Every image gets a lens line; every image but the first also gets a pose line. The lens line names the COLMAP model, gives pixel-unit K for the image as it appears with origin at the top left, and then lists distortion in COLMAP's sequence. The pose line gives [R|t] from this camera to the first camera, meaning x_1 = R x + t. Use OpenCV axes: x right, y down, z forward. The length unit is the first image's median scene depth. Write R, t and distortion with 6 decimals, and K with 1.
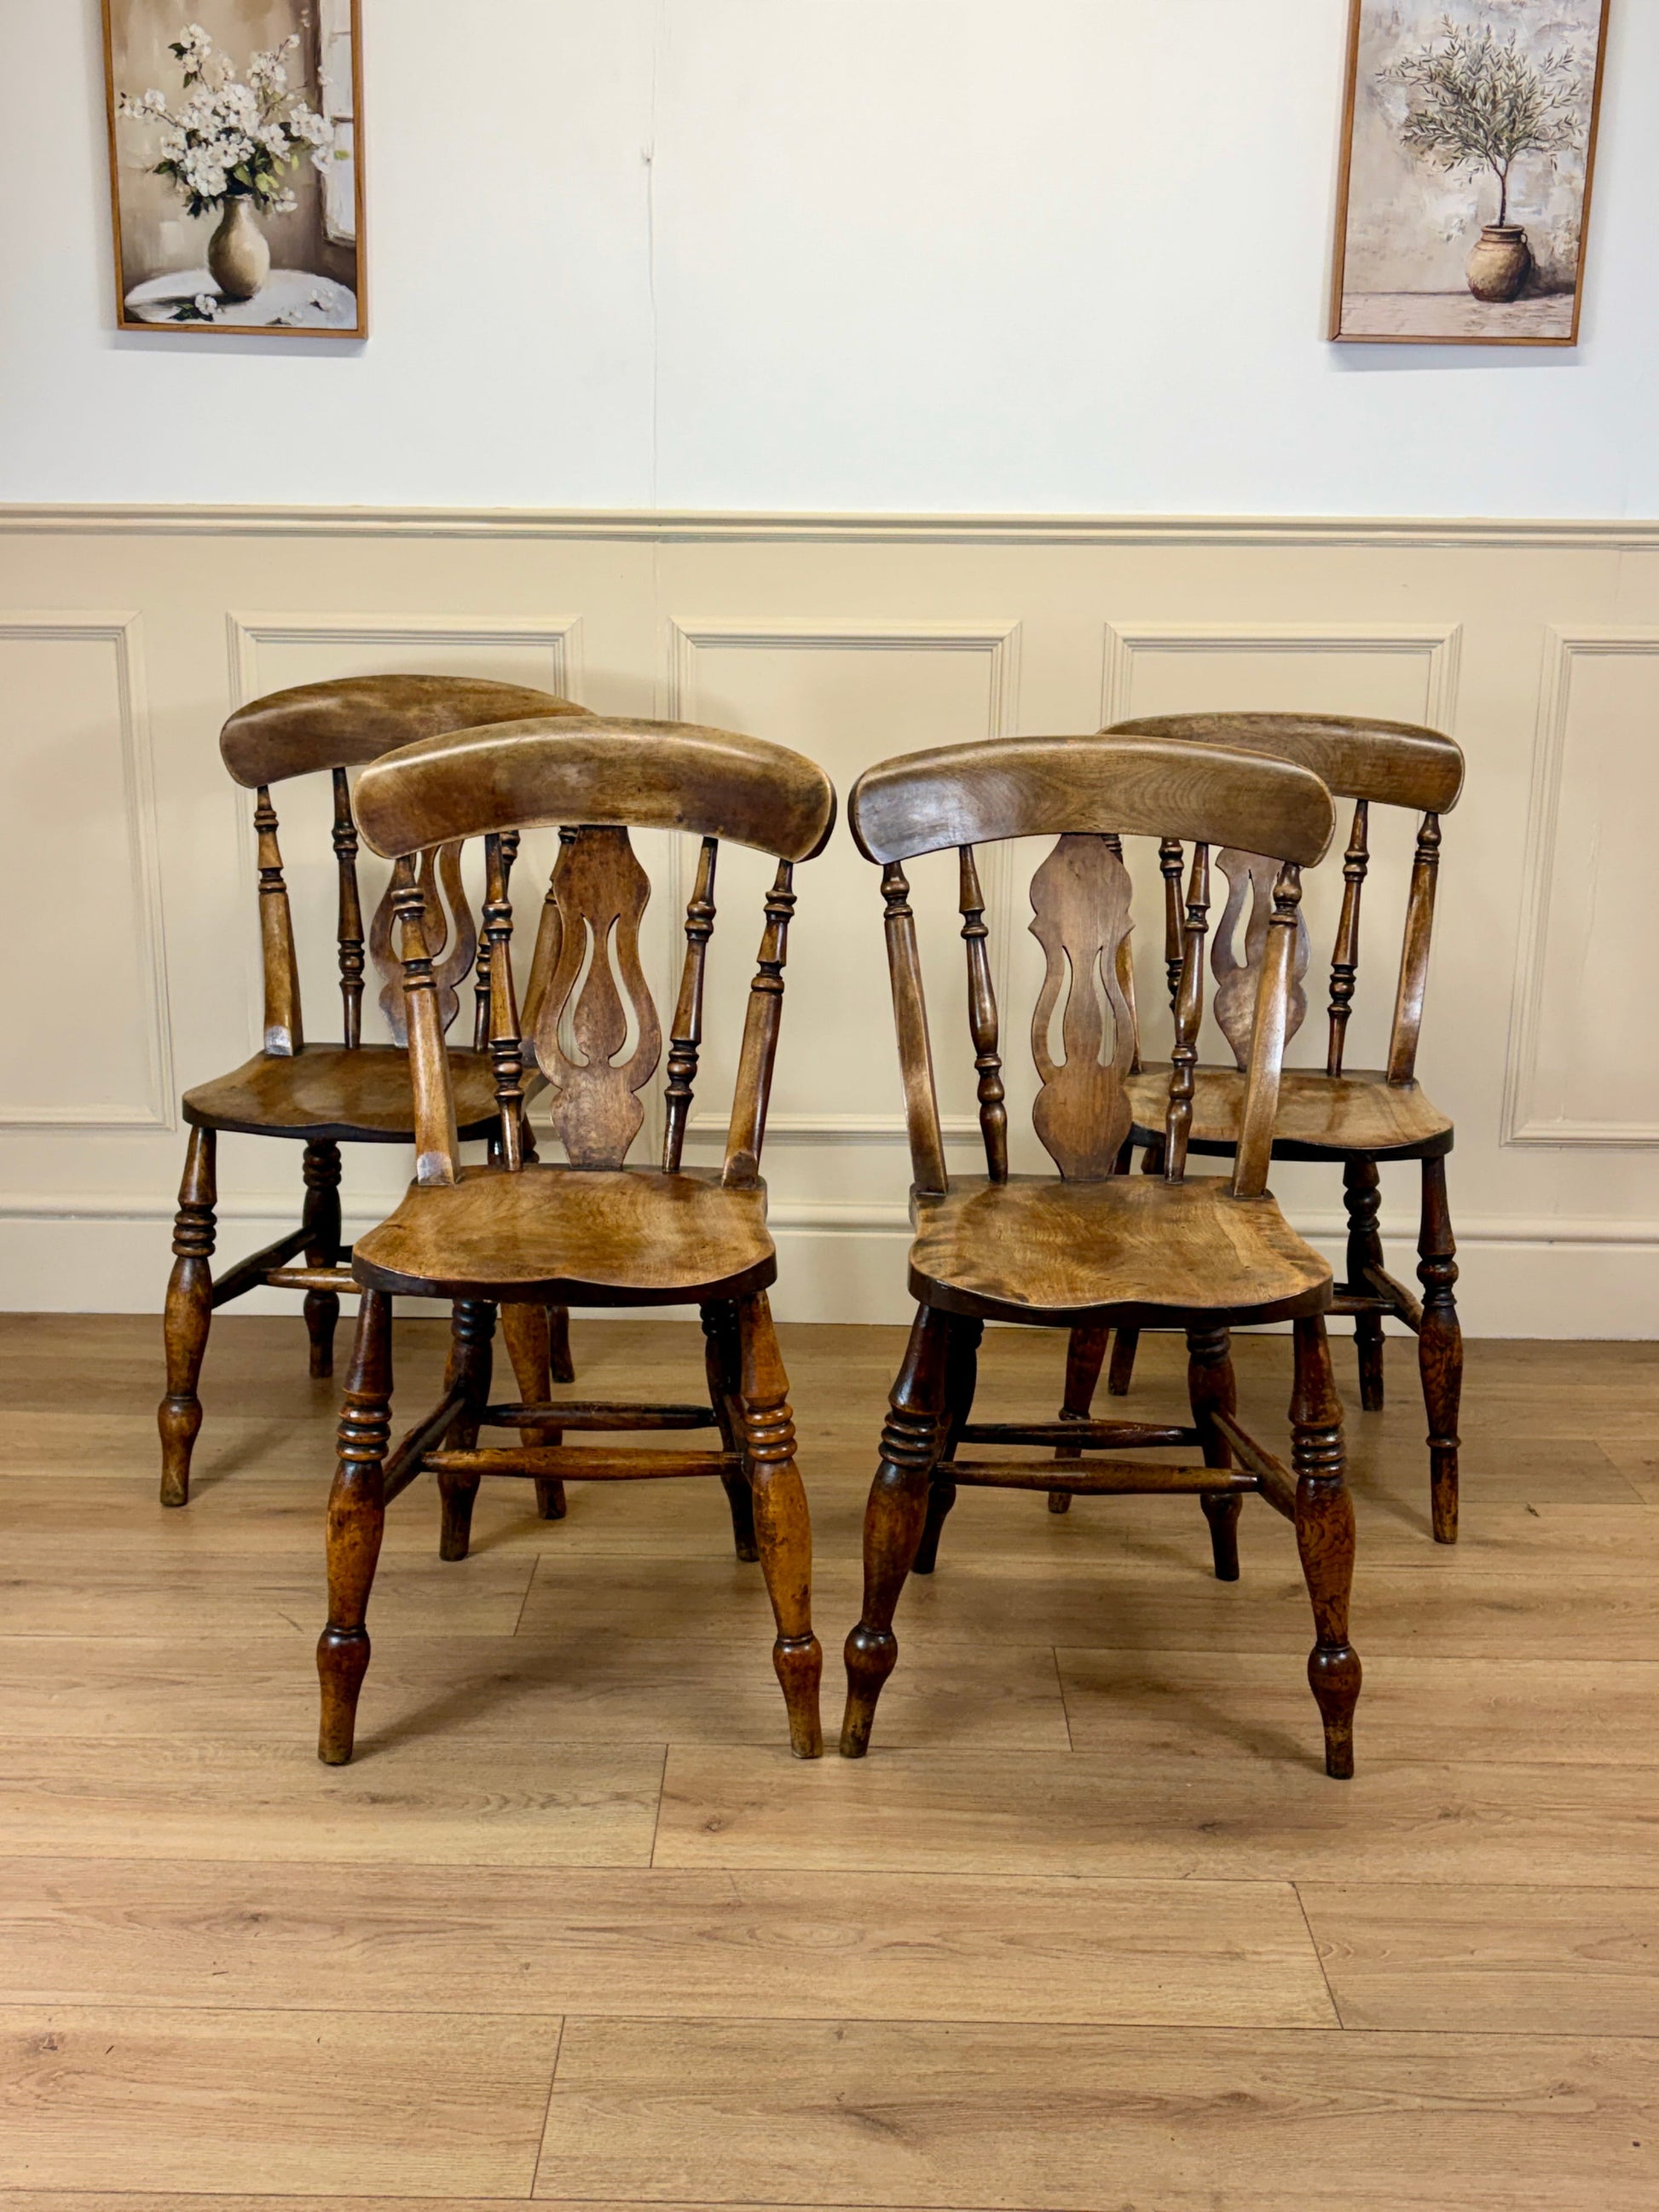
lens RADIAL K [[2296.8, 0, 815.2], [0, 2296.8, 1113.9], [0, 0, 1]] dist [0.024777, 0.000000]
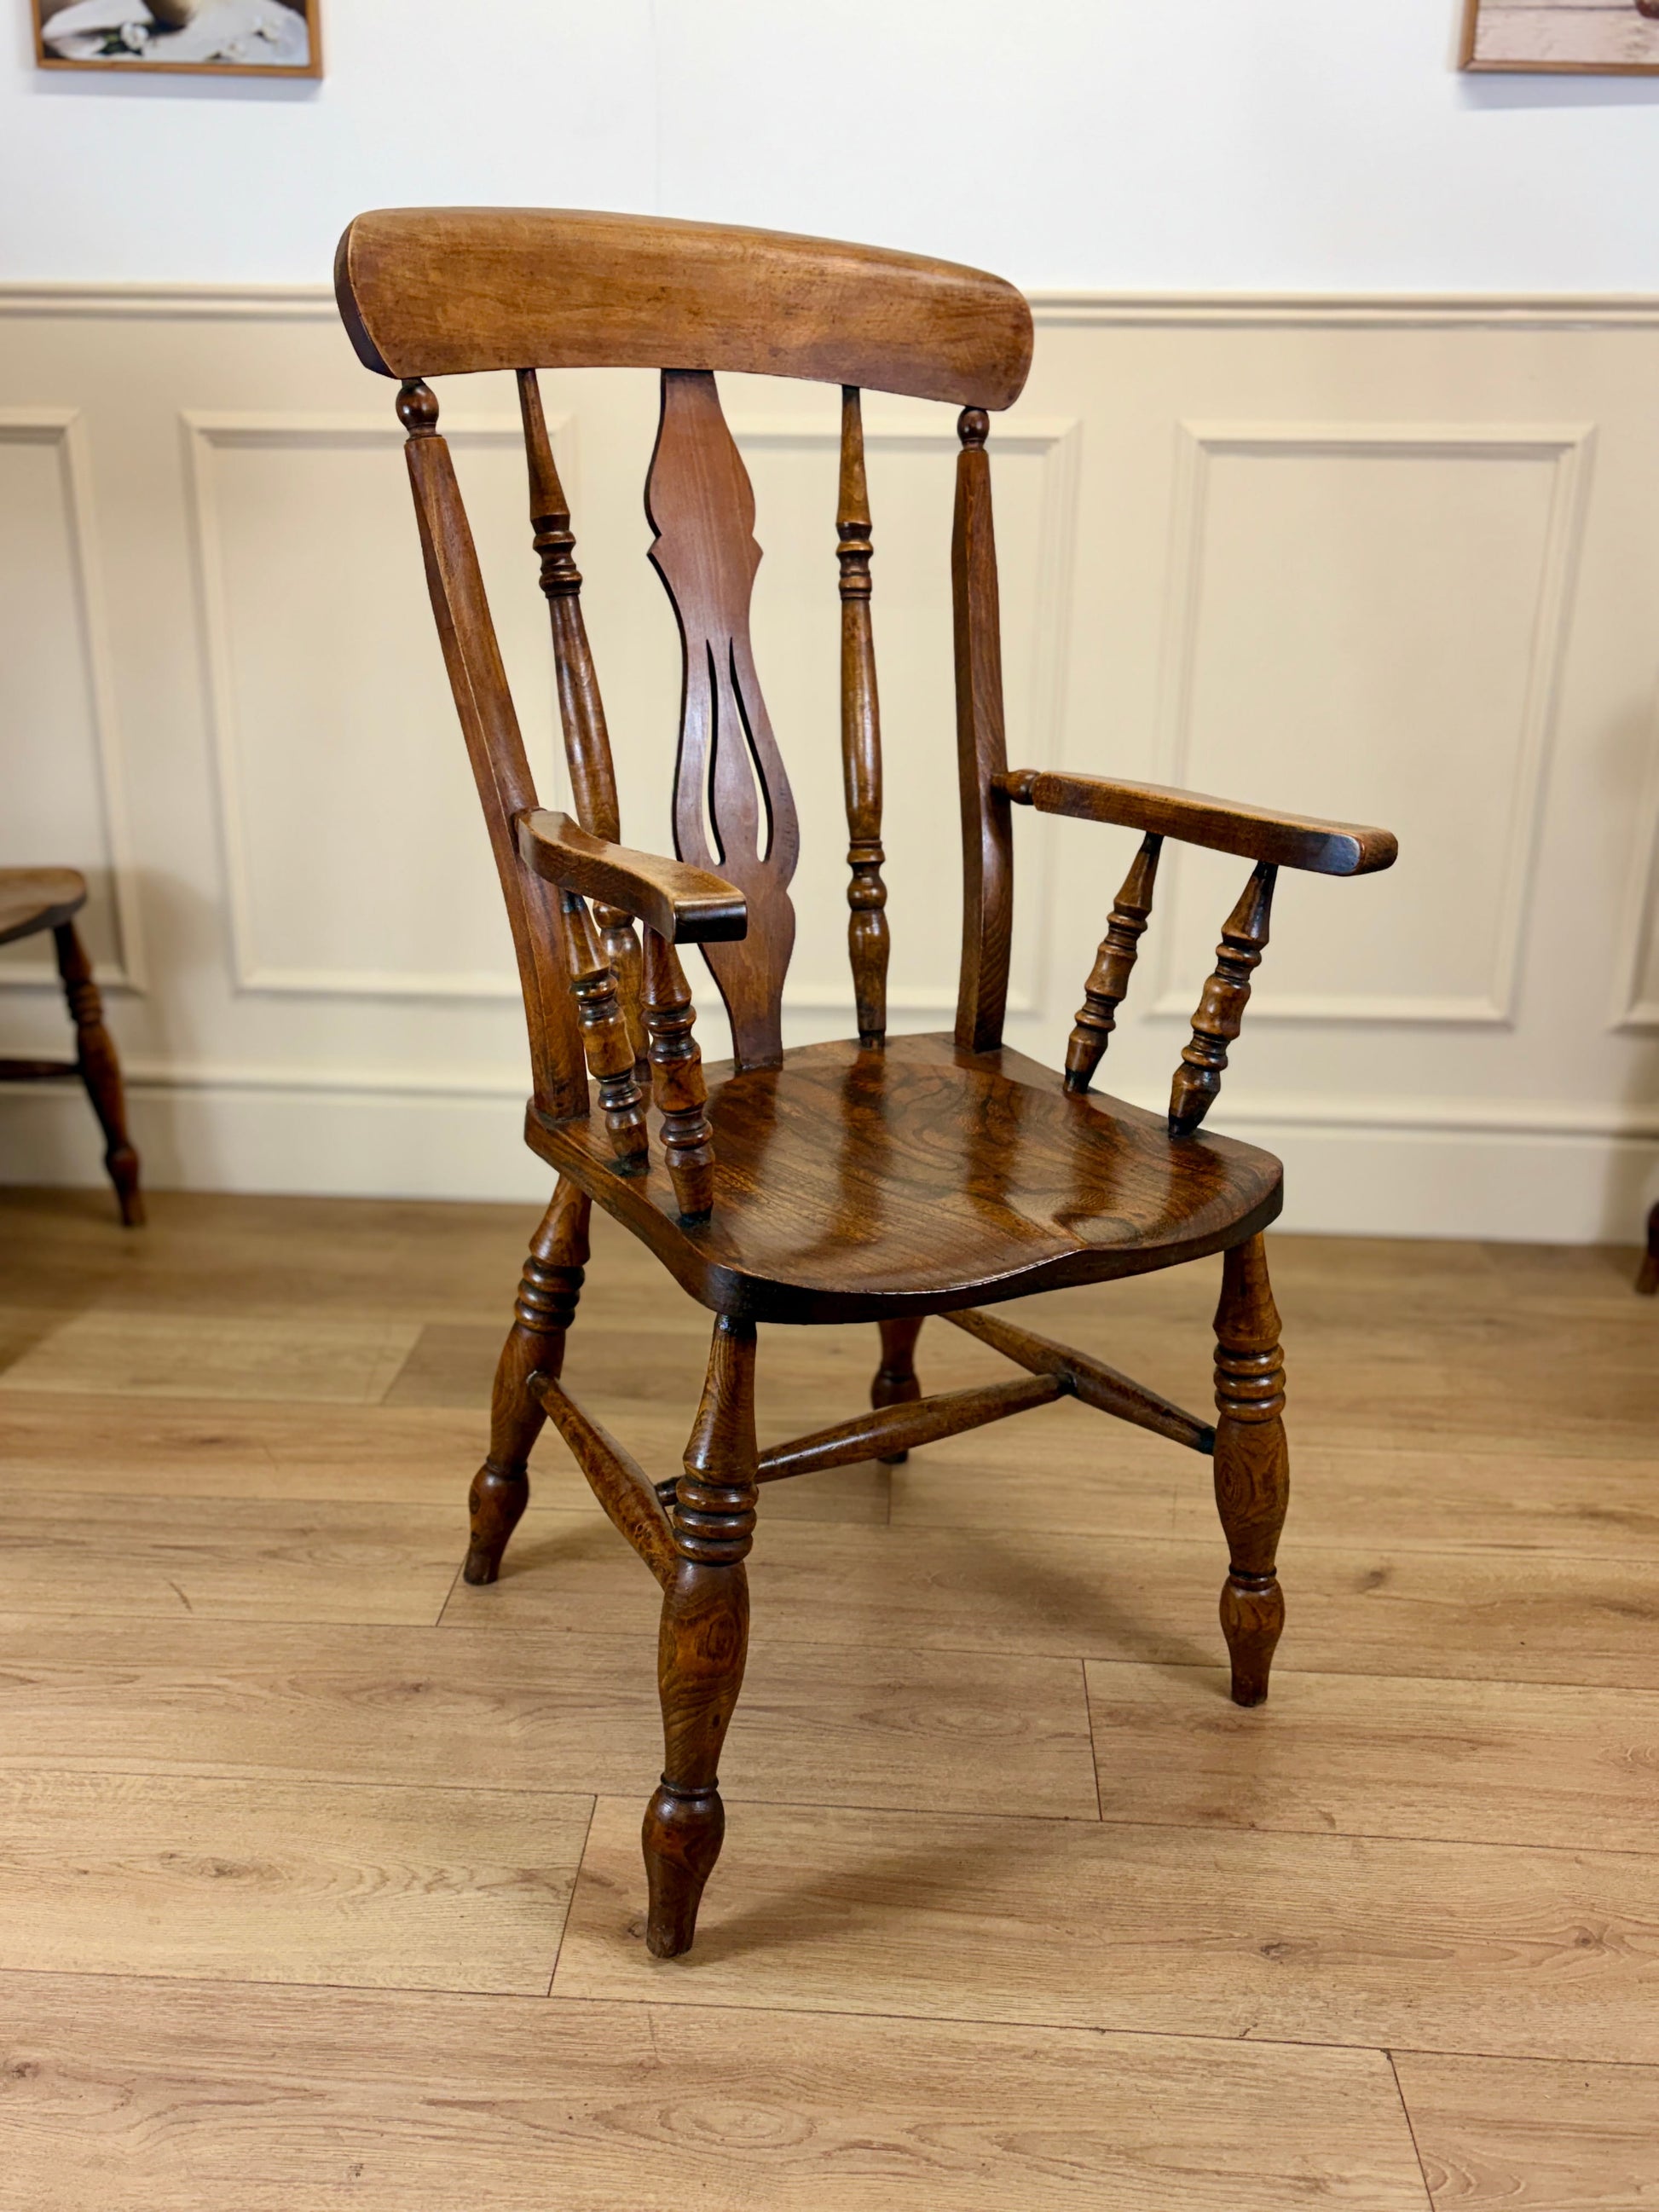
lens RADIAL K [[1949.1, 0, 807.5], [0, 1949.1, 1120.3], [0, 0, 1]] dist [0.024544, -0.006236]
pose [[0.998719, 0.016941, -0.047681, 0.040182], [-0.012571, 0.995815, 0.090520, -0.026133], [0.049015, -0.089805, 0.994753, 0.357158]]
